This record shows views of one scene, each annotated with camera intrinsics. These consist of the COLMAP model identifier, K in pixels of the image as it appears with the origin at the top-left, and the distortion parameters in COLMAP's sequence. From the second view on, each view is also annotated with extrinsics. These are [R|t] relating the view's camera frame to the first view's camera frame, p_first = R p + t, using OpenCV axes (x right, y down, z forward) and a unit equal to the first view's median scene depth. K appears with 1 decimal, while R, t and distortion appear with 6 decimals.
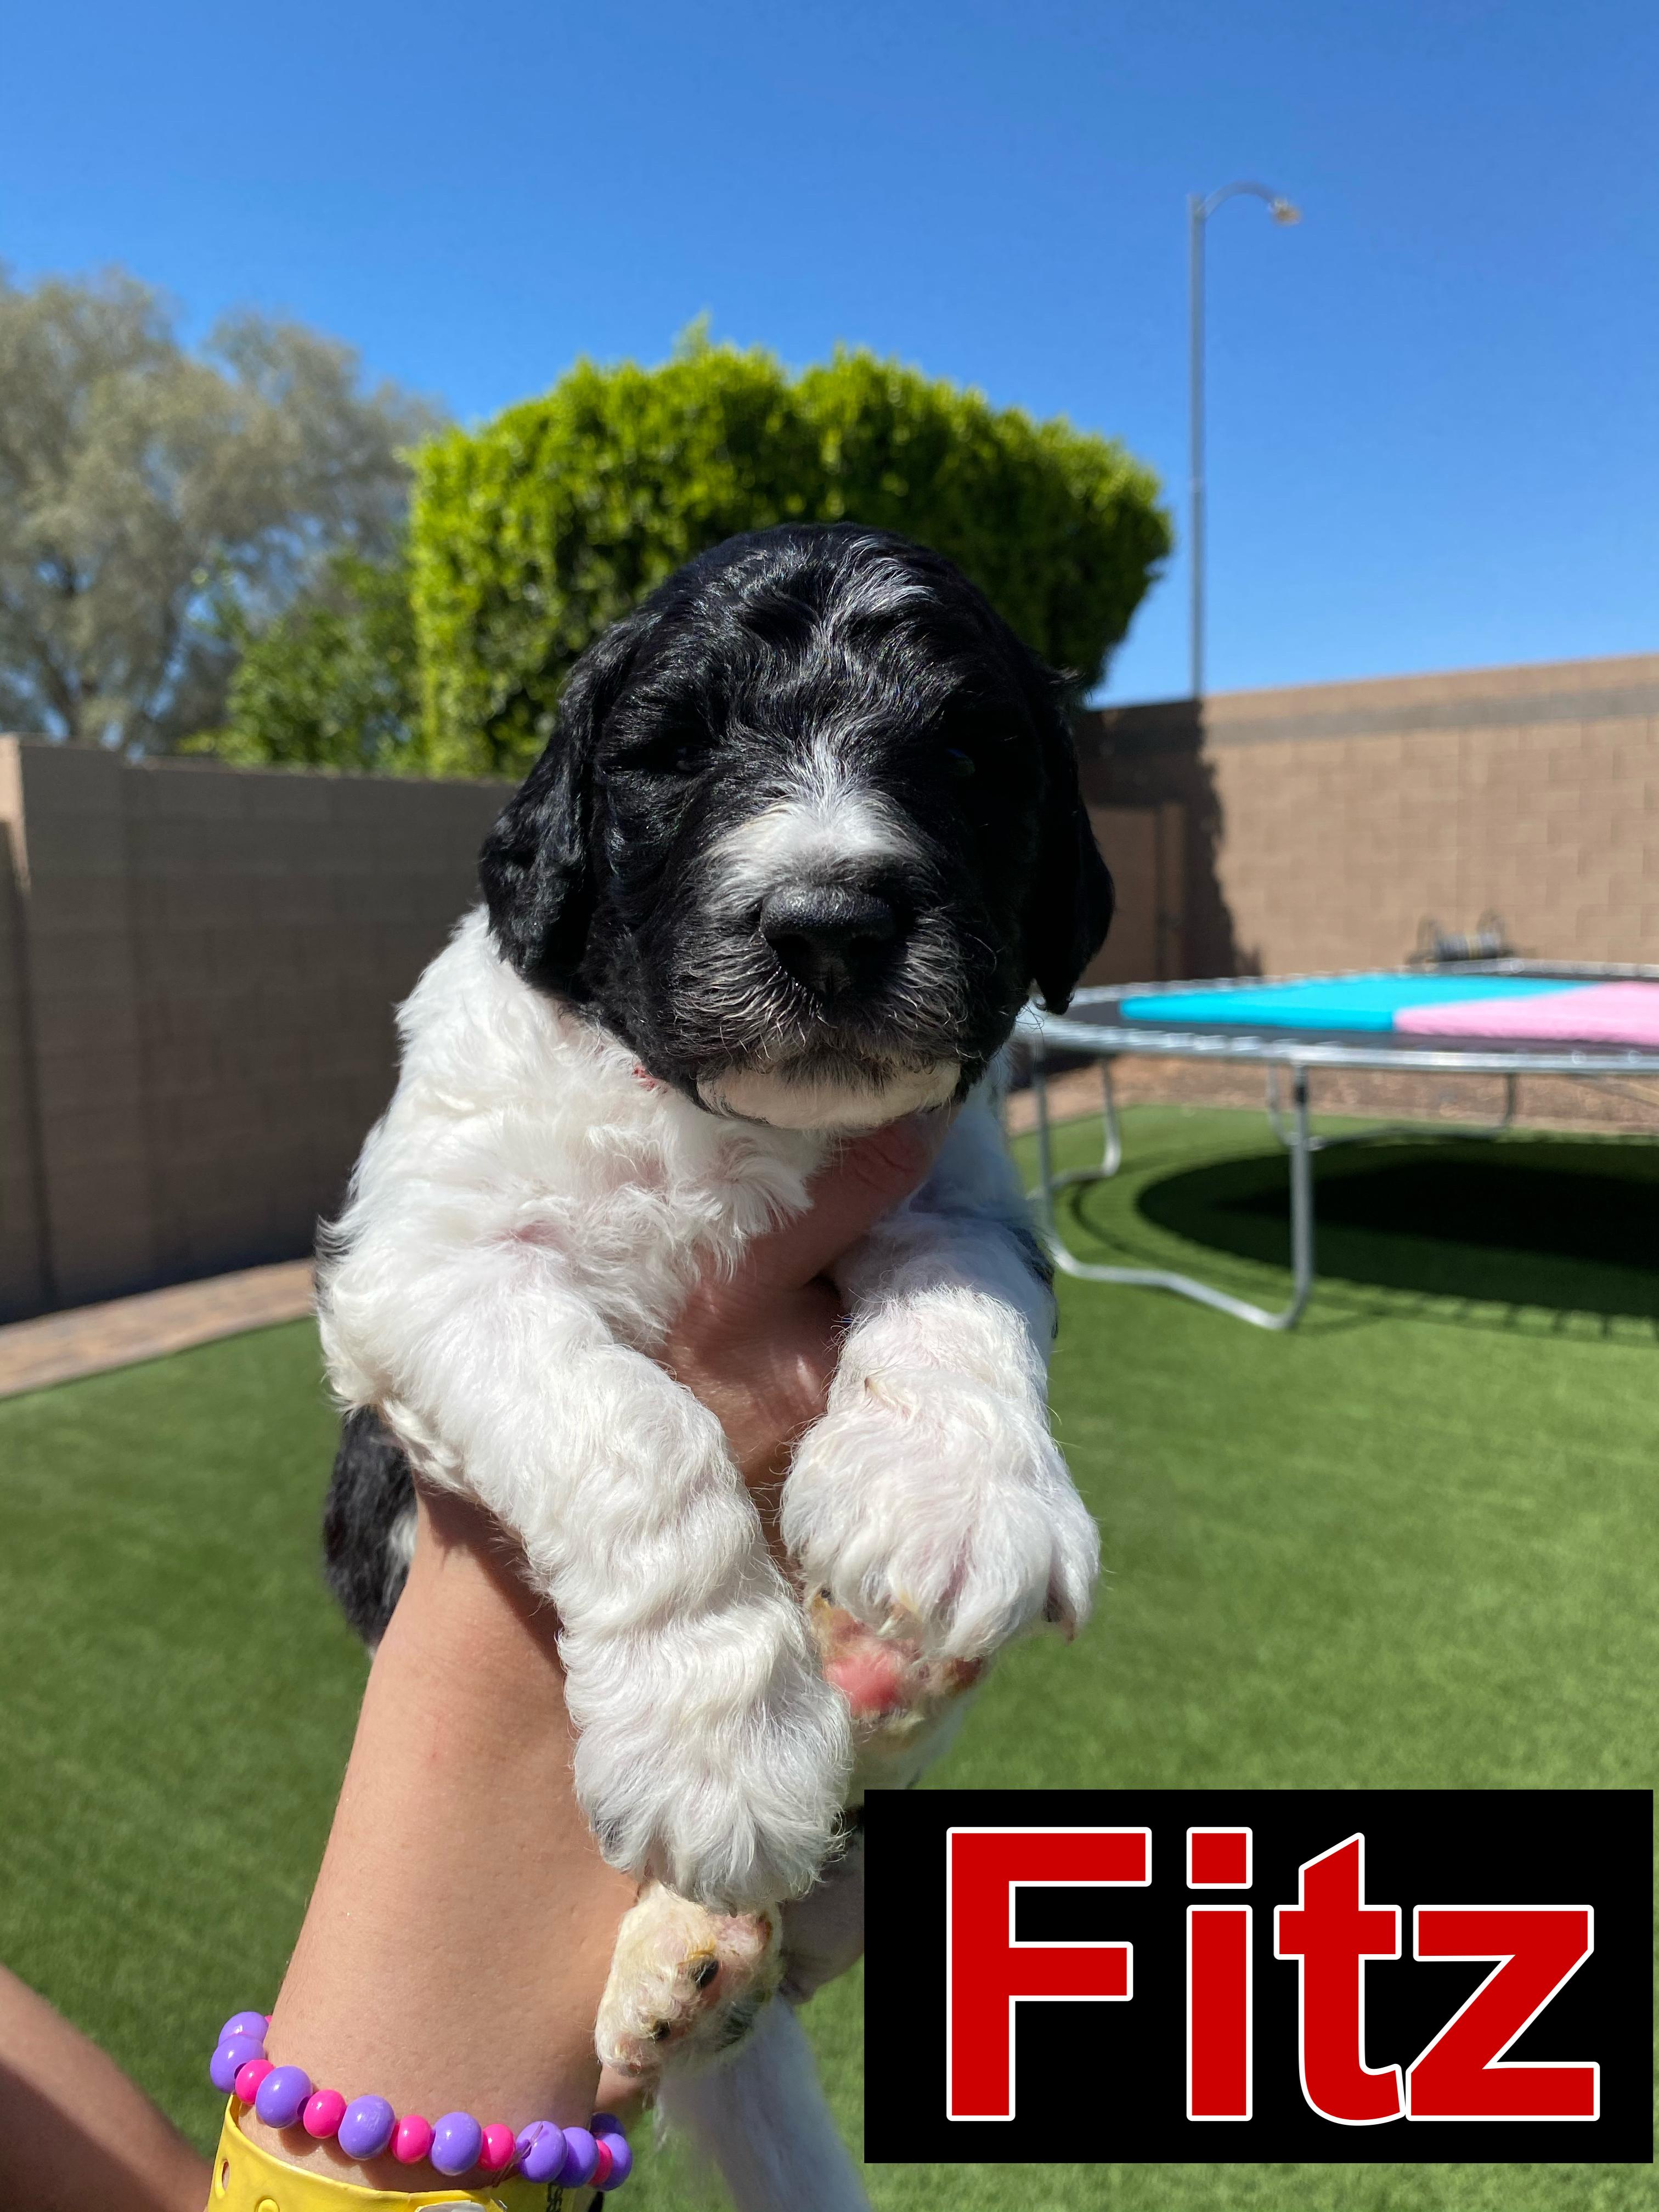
lens RADIAL K [[1739.3, 0, 850.6], [0, 1739.3, 1100.1], [0, 0, 1]] dist [-0.005285, -0.005708]
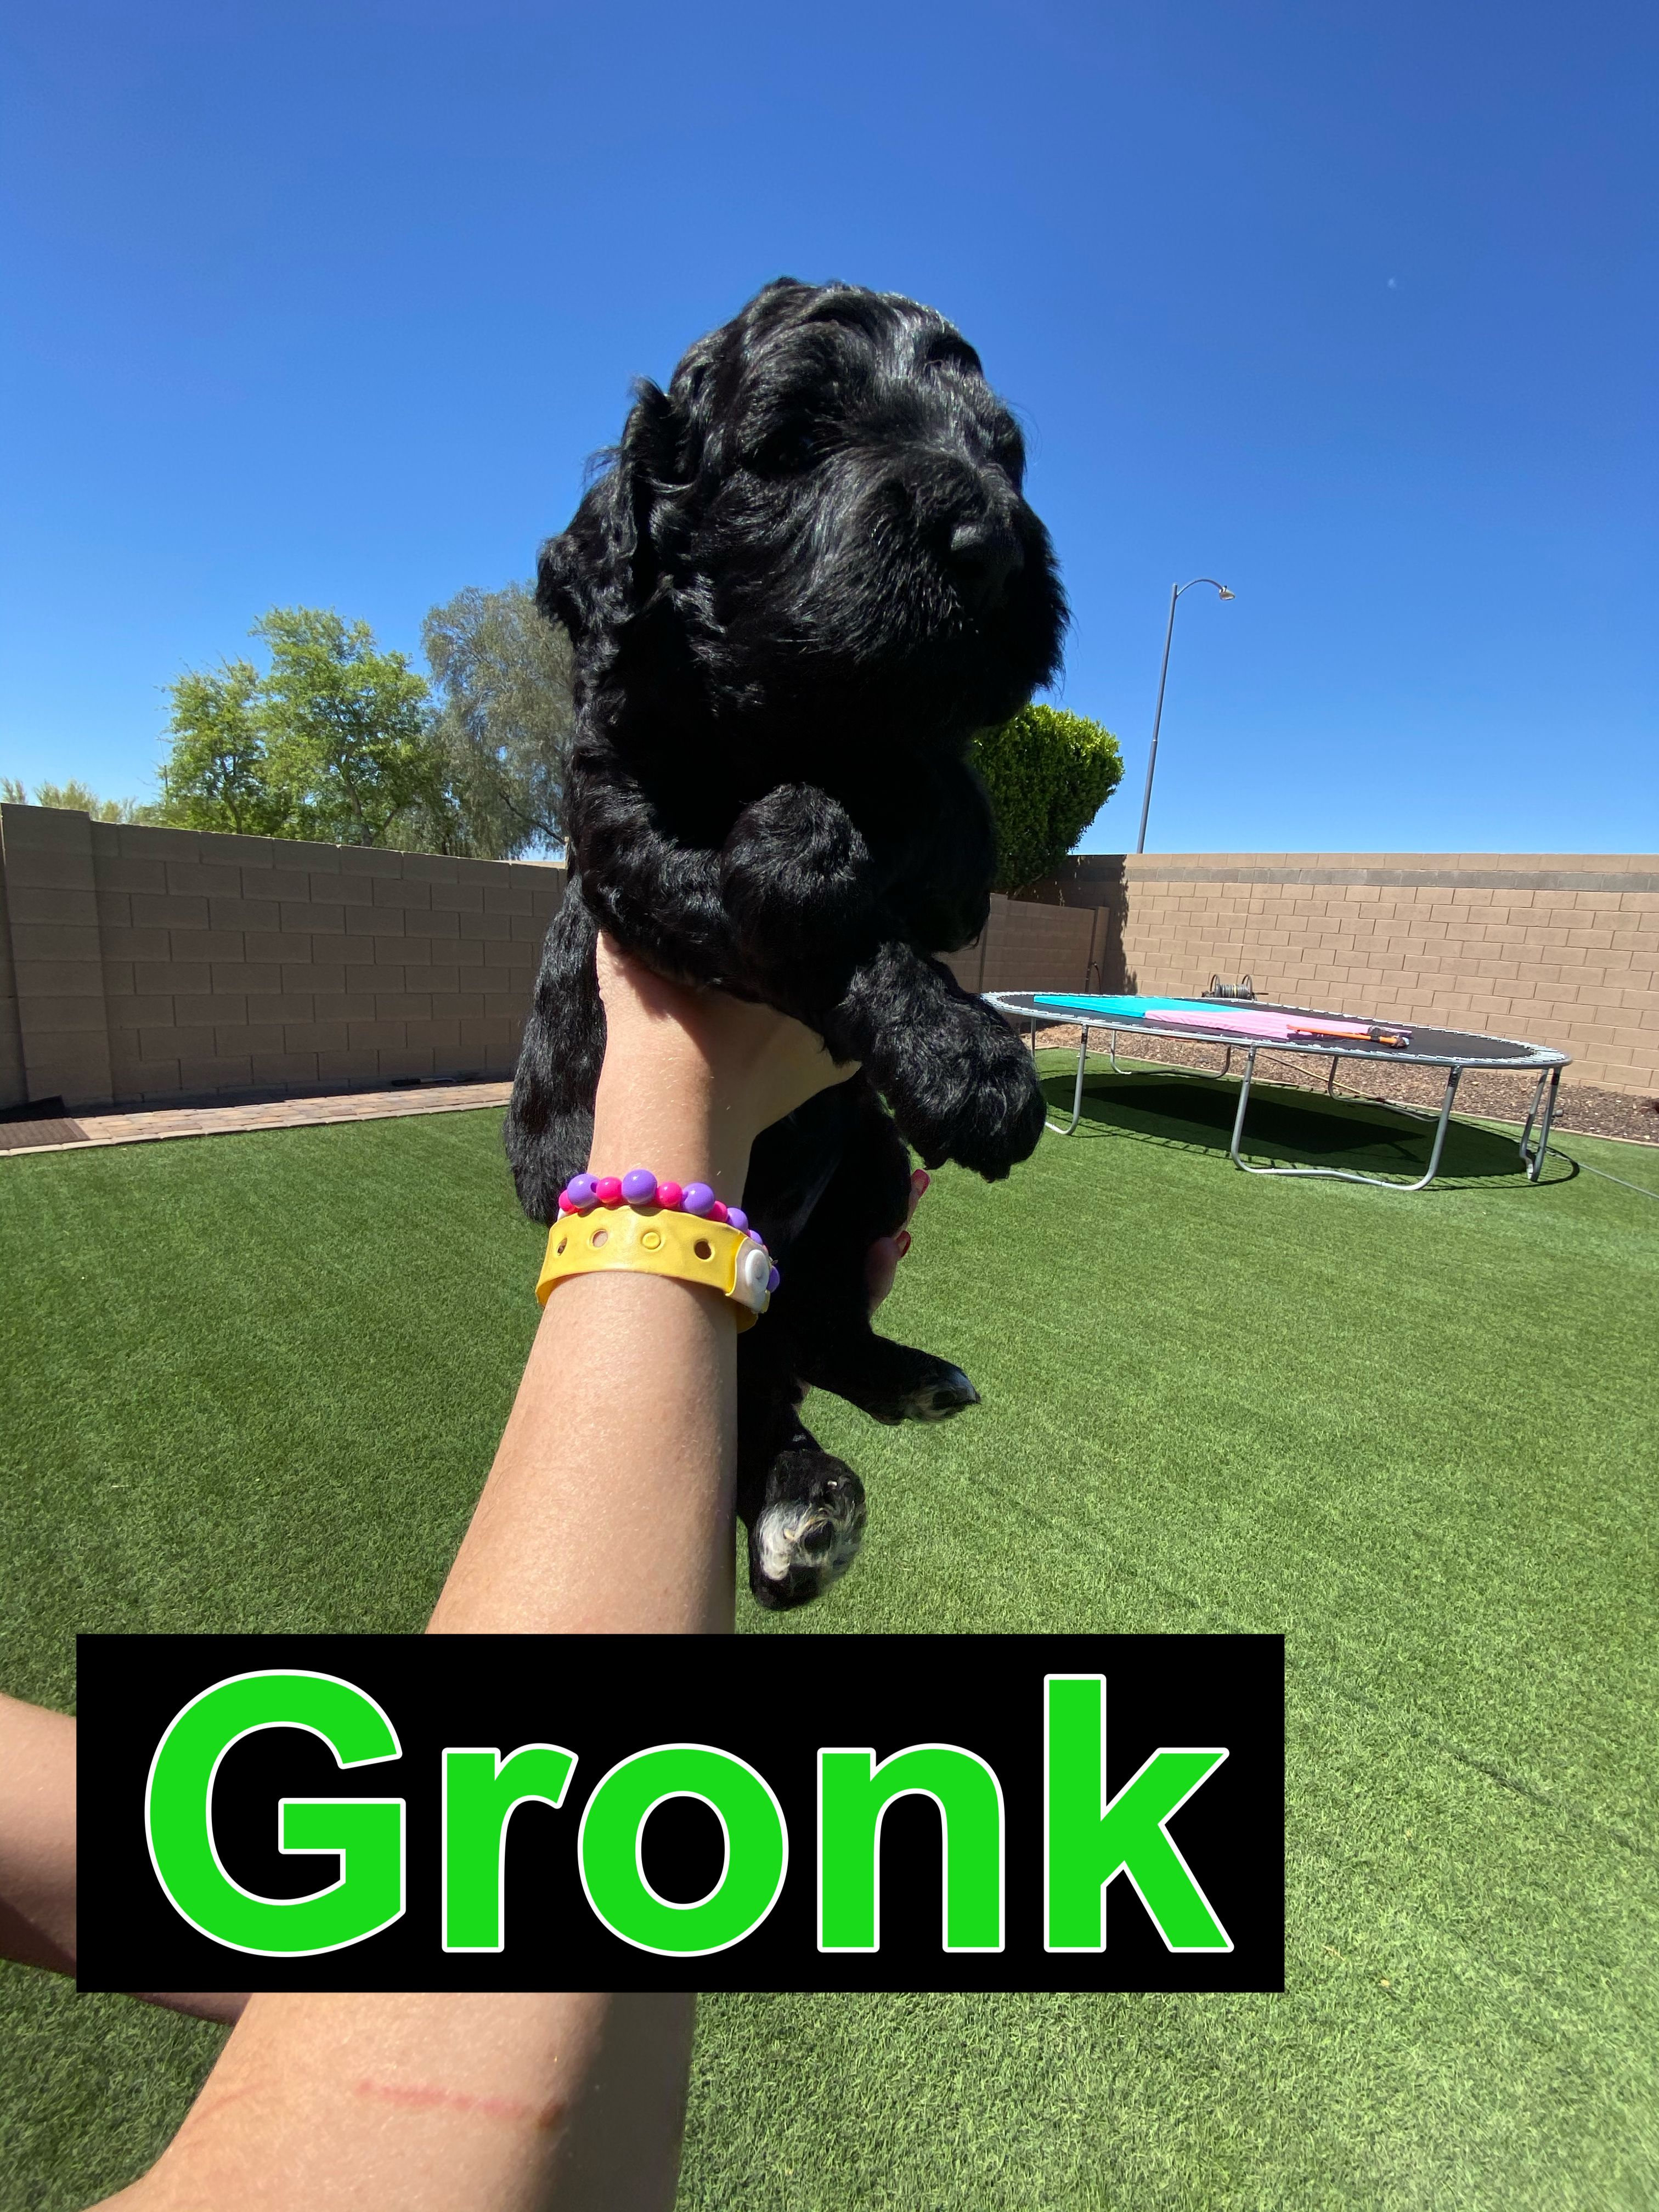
lens RADIAL K [[901.4, 0, 844.4], [0, 901.4, 1107.4], [0, 0, 1]] dist [0.030637, -0.026176]
pose [[0.986576, 0.118868, -0.111978, 0.035772], [-0.110081, 0.990563, 0.081654, 0.011469], [0.120627, -0.068231, 0.990350, -0.122519]]
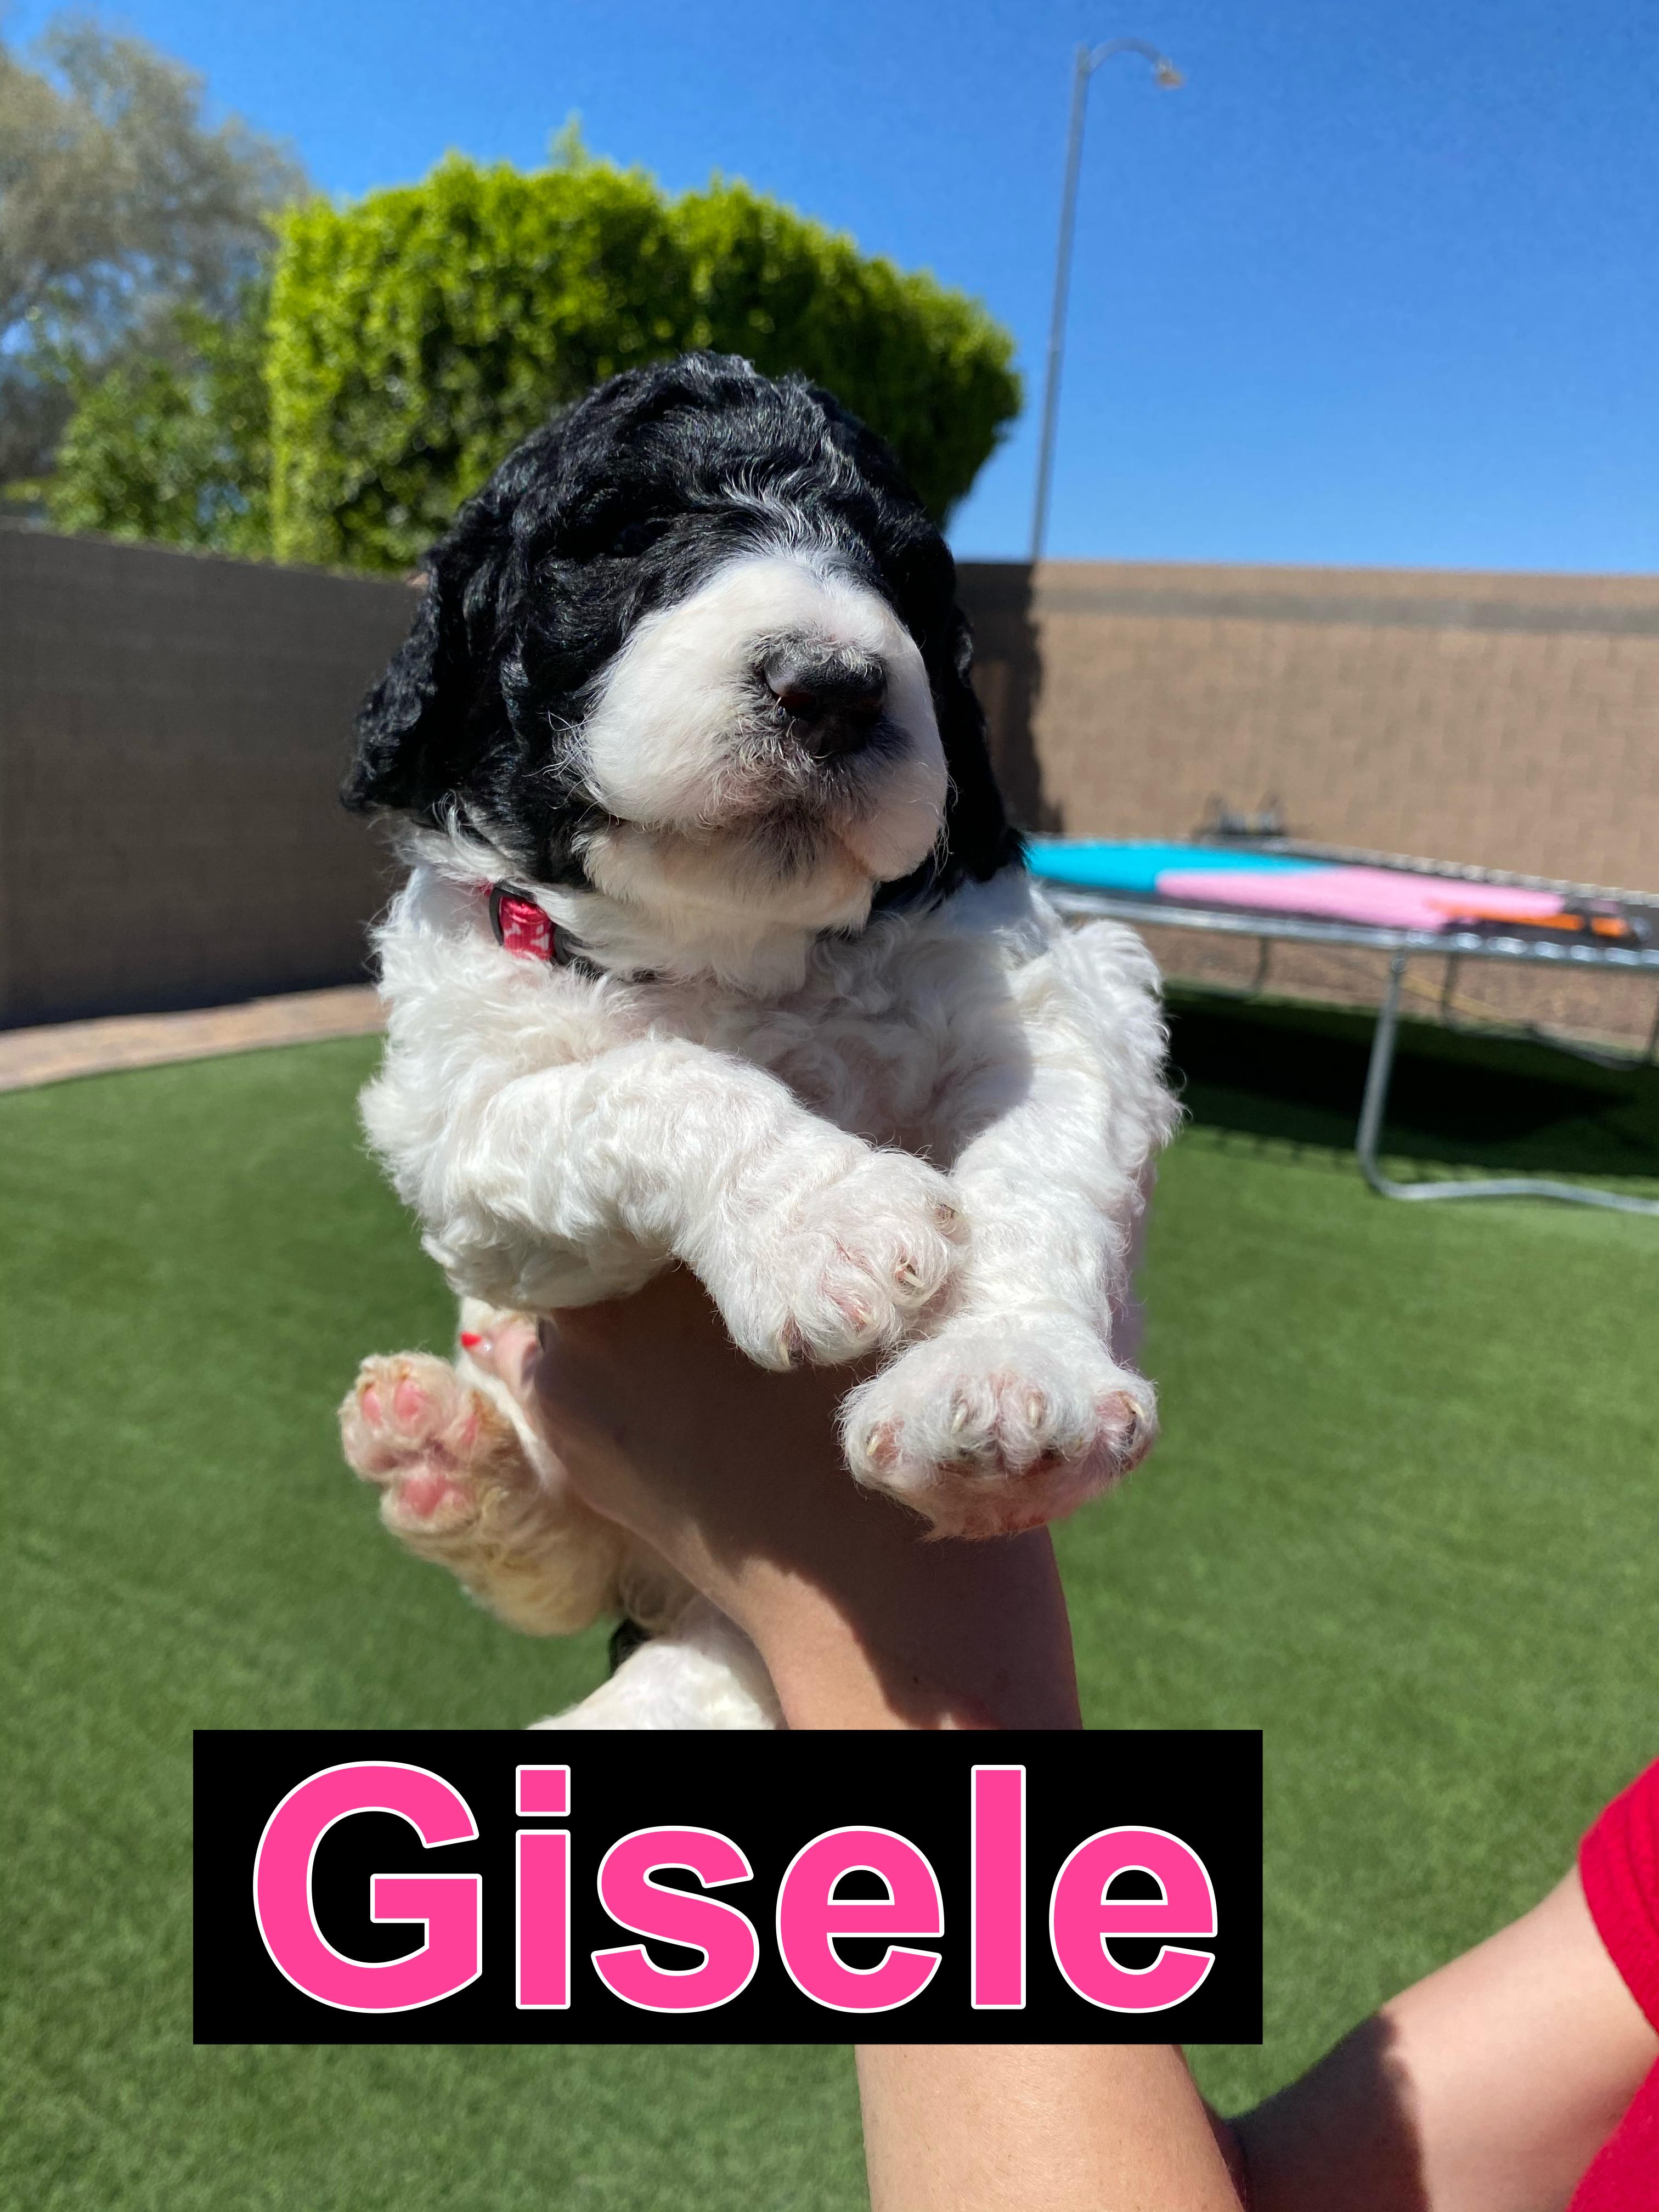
lens RADIAL K [[1739.3, 0, 850.6], [0, 1739.3, 1100.1], [0, 0, 1]] dist [-0.005285, -0.005708]
pose [[0.990403, 0.076797, 0.114910, -0.004437], [-0.087533, 0.991950, 0.091503, 0.004950], [-0.106957, -0.100684, 0.989153, -0.066785]]
